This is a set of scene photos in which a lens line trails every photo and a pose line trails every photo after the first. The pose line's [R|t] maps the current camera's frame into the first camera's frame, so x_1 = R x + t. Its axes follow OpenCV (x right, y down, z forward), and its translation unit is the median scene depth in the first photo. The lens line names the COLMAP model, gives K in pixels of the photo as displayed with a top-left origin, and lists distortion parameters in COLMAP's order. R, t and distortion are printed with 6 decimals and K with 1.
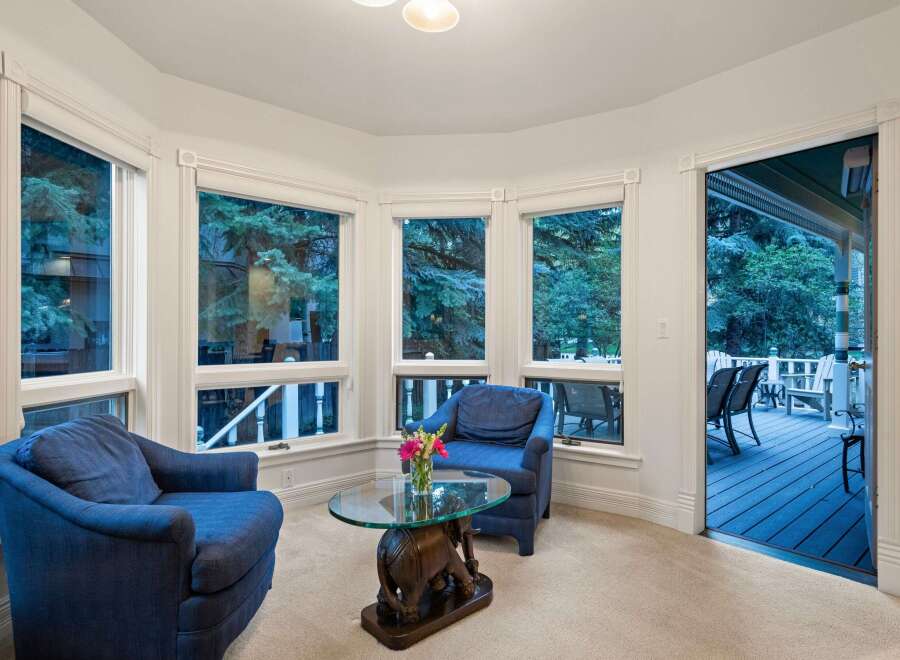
lens RADIAL K [[518.0, 0, 450.0], [0, 518.0, 330.0], [0, 0, 1]] dist [0.003624, 0.000618]
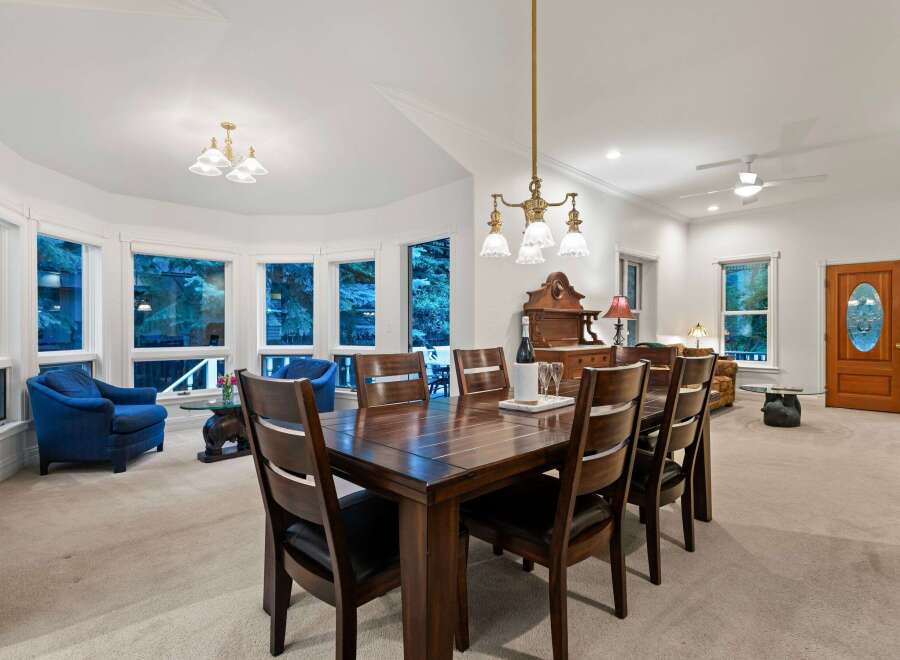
lens RADIAL K [[470.2, 0, 449.8], [0, 470.2, 328.6], [0, 0, 1]] dist [0.027336, -0.011770]
pose [[0.998401, -0.004581, 0.056351, 0.544097], [0.004328, 0.999980, 0.004614, -0.003742], [-0.056371, -0.004362, 0.998400, -0.754436]]
